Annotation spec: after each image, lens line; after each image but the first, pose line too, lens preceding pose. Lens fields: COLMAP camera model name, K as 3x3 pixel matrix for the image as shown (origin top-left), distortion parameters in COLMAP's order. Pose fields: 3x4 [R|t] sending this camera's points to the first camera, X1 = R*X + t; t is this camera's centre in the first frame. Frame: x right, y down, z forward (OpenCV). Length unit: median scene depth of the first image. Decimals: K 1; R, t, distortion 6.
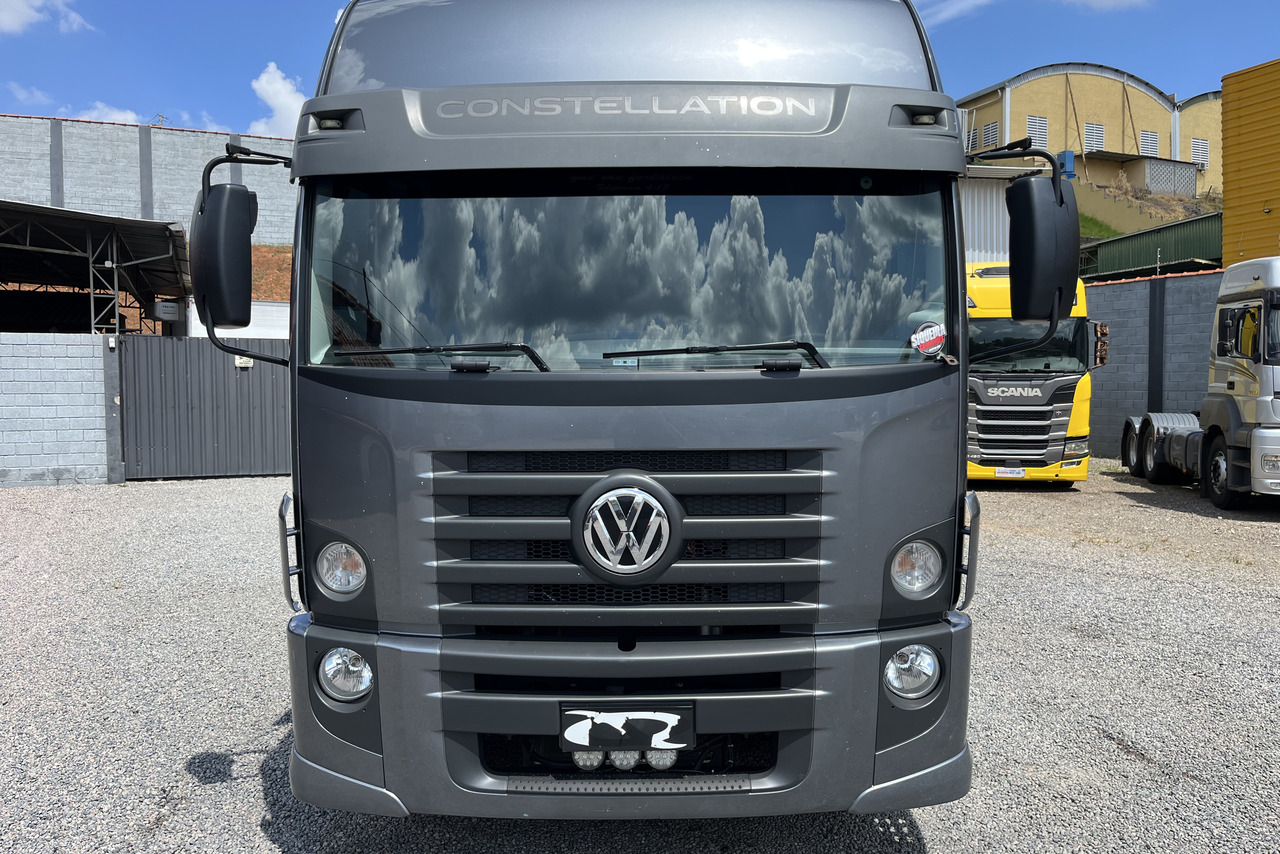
lens RADIAL K [[989.5, 0, 636.3], [0, 989.5, 421.3], [0, 0, 1]] dist [0.010576, -0.003693]
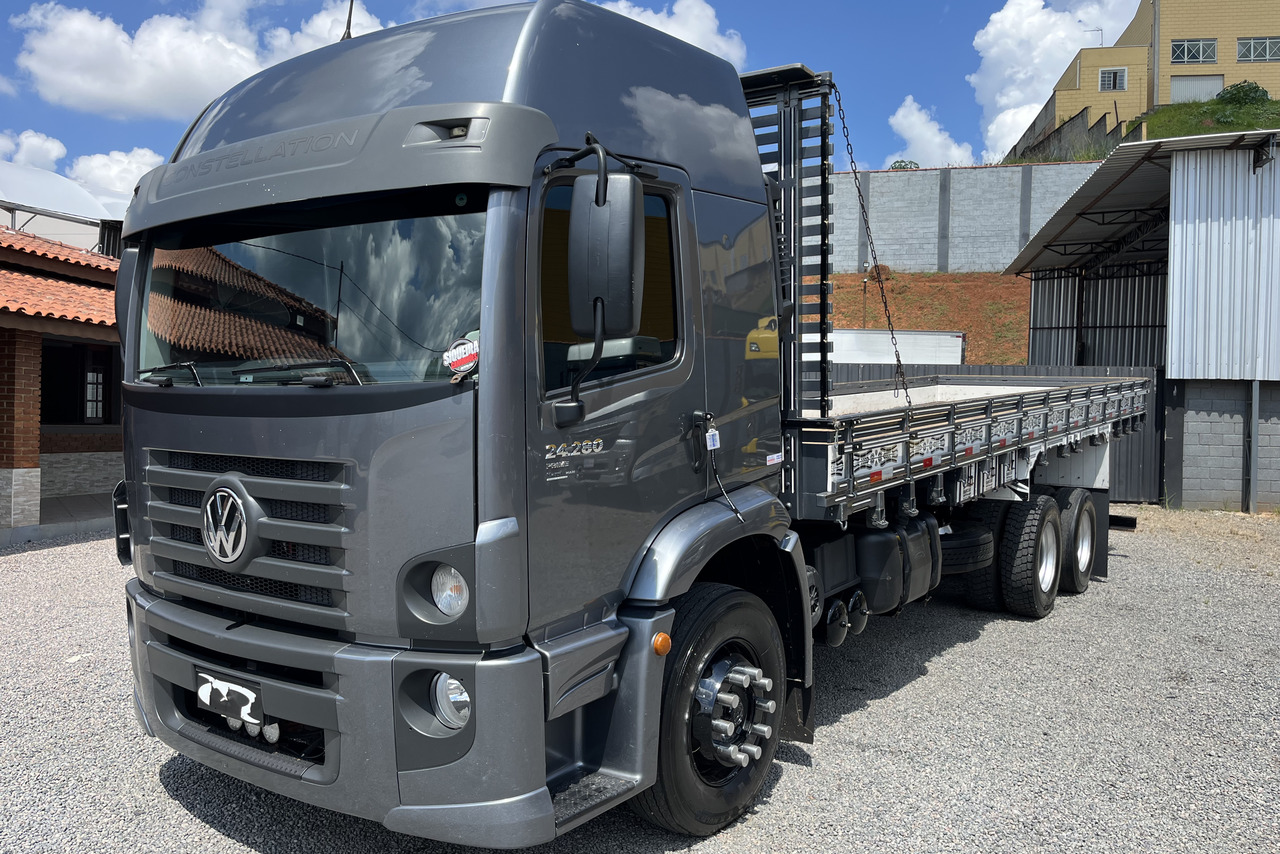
lens RADIAL K [[989.5, 0, 635.4], [0, 989.5, 428.0], [0, 0, 1]] dist [0.010576, -0.003693]
pose [[0.813527, 0.030441, -0.580730, 1.033679], [-0.040632, 0.999164, -0.004546, -0.016743], [0.580106, 0.027294, 0.814084, 0.325351]]
